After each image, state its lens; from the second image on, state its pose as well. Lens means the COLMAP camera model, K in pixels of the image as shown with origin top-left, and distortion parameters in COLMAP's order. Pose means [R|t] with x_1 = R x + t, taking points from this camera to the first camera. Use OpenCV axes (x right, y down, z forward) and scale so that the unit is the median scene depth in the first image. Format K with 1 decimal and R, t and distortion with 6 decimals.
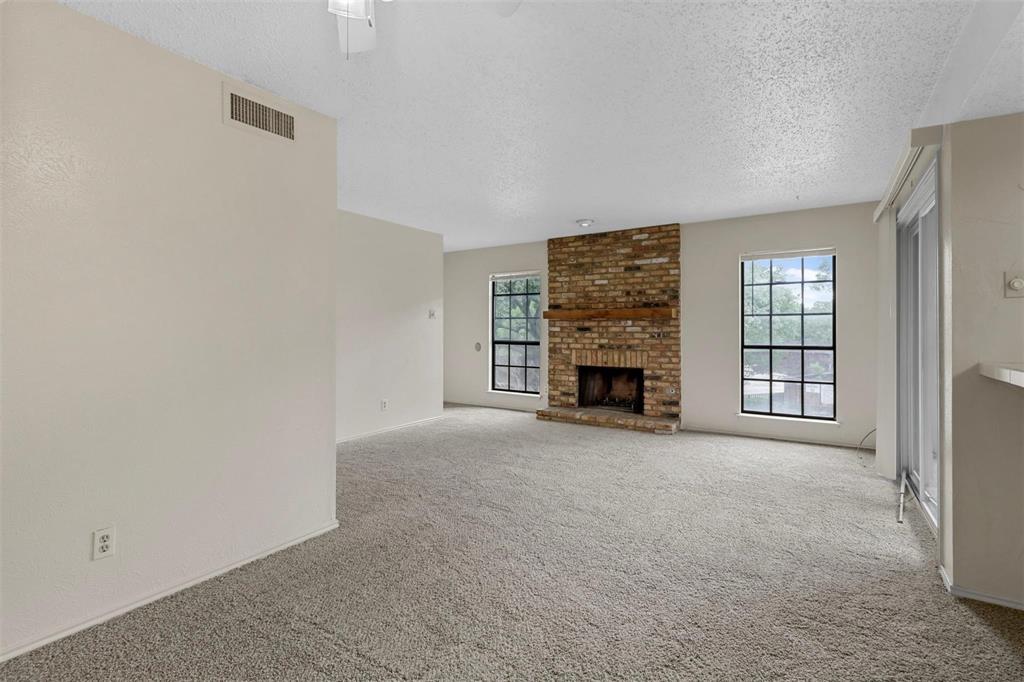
lens RADIAL K [[470.6, 0, 512.2], [0, 470.6, 324.9], [0, 0, 1]] dist [-0.004451, -0.000003]
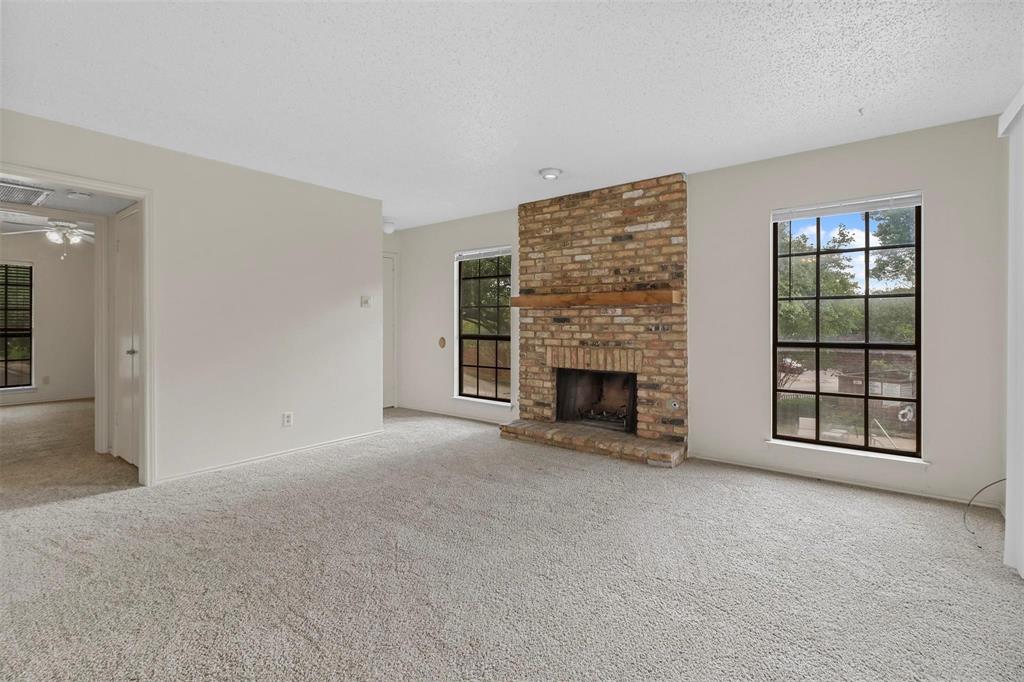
lens RADIAL K [[470.6, 0, 511.1], [0, 470.6, 321.1], [0, 0, 1]] dist [-0.004451, -0.000003]
pose [[0.996450, -0.002199, -0.084161, 0.139601], [0.002788, 0.999972, 0.006882, 0.005308], [0.084144, -0.007092, 0.996428, 0.240354]]
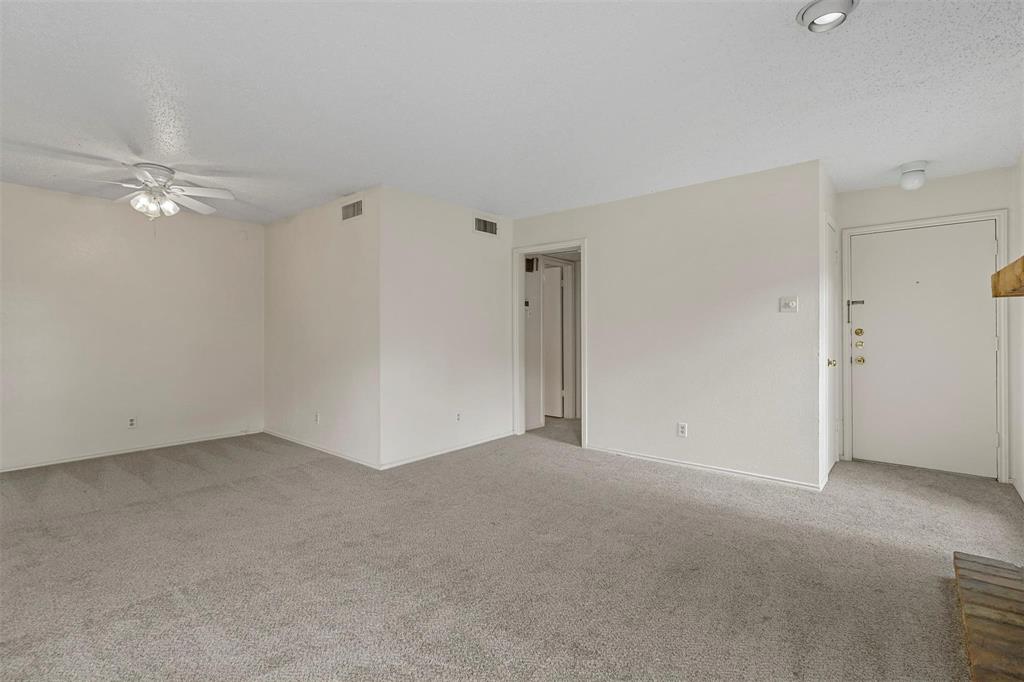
lens RADIAL K [[470.6, 0, 509.5], [0, 470.6, 337.0], [0, 0, 1]] dist [-0.004451, -0.000003]
pose [[-0.124652, 0.011322, -0.992136, 0.464094], [0.012695, 0.999871, 0.009816, 0.007866], [0.992119, -0.011371, -0.124780, 0.733643]]
